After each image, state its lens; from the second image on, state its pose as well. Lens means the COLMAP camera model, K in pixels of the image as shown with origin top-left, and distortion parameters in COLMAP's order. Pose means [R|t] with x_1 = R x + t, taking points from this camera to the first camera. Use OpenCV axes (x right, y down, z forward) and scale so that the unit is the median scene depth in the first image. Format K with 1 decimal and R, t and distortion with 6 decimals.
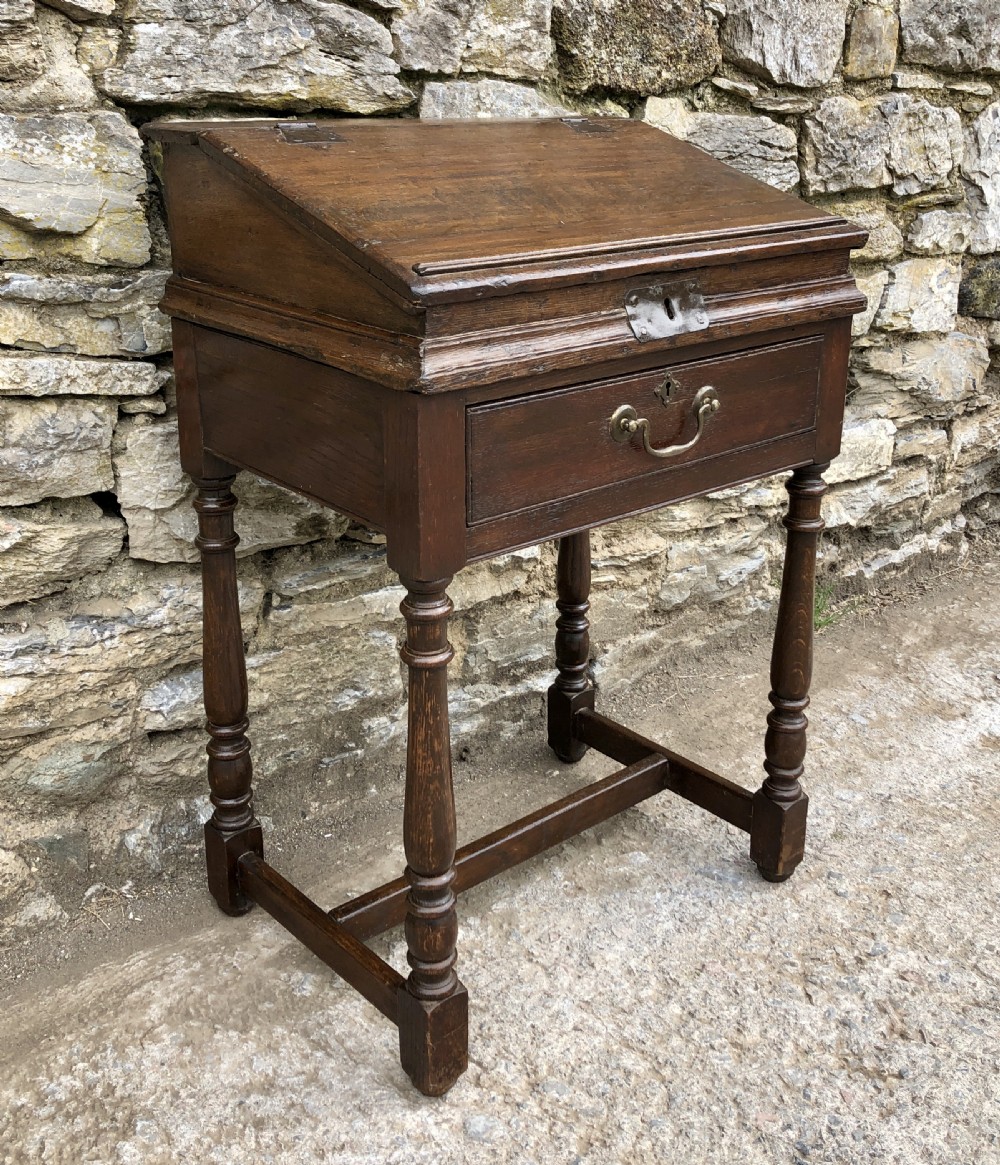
lens RADIAL K [[1263.5, 0, 518.3], [0, 1263.5, 484.9], [0, 0, 1]] dist [0.010396, 0.000000]
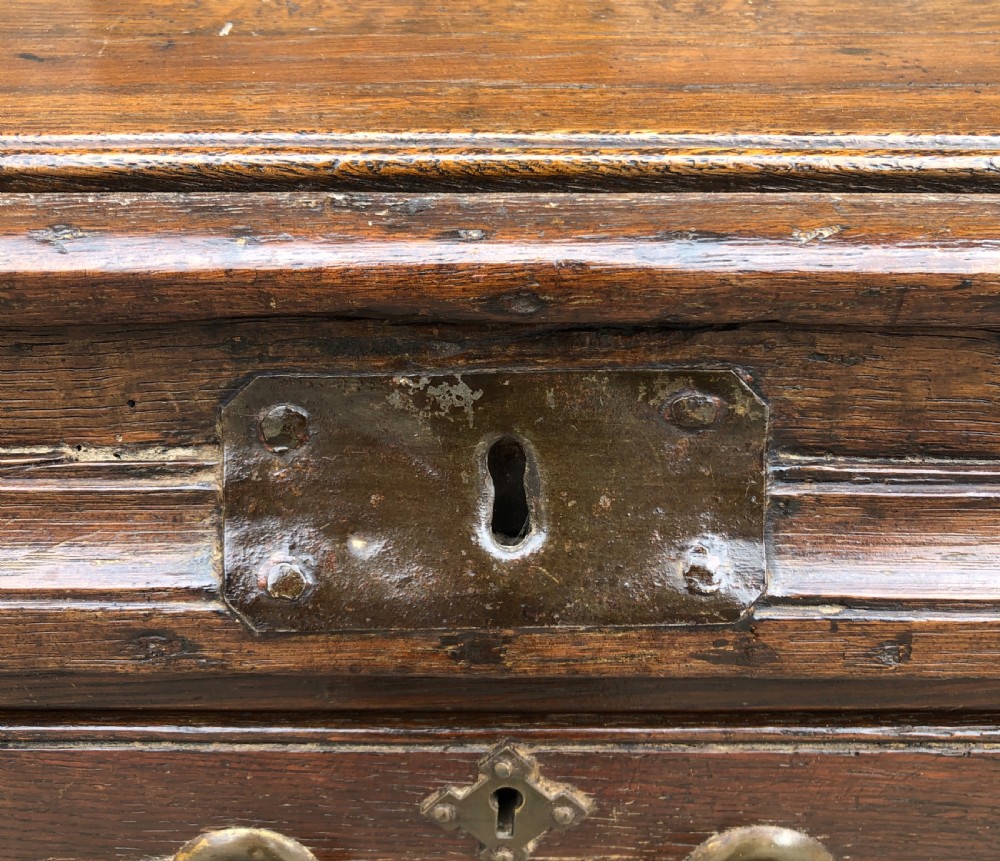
lens RADIAL K [[1084.5, 0, 451.3], [0, 1084.5, 380.7], [0, 0, 1]] dist [0.010396, 0.000000]
pose [[0.754555, 0.256126, -0.604190, 0.160182], [-0.201092, 0.966642, 0.158636, -0.136386], [0.624666, 0.001798, 0.780890, 0.639693]]
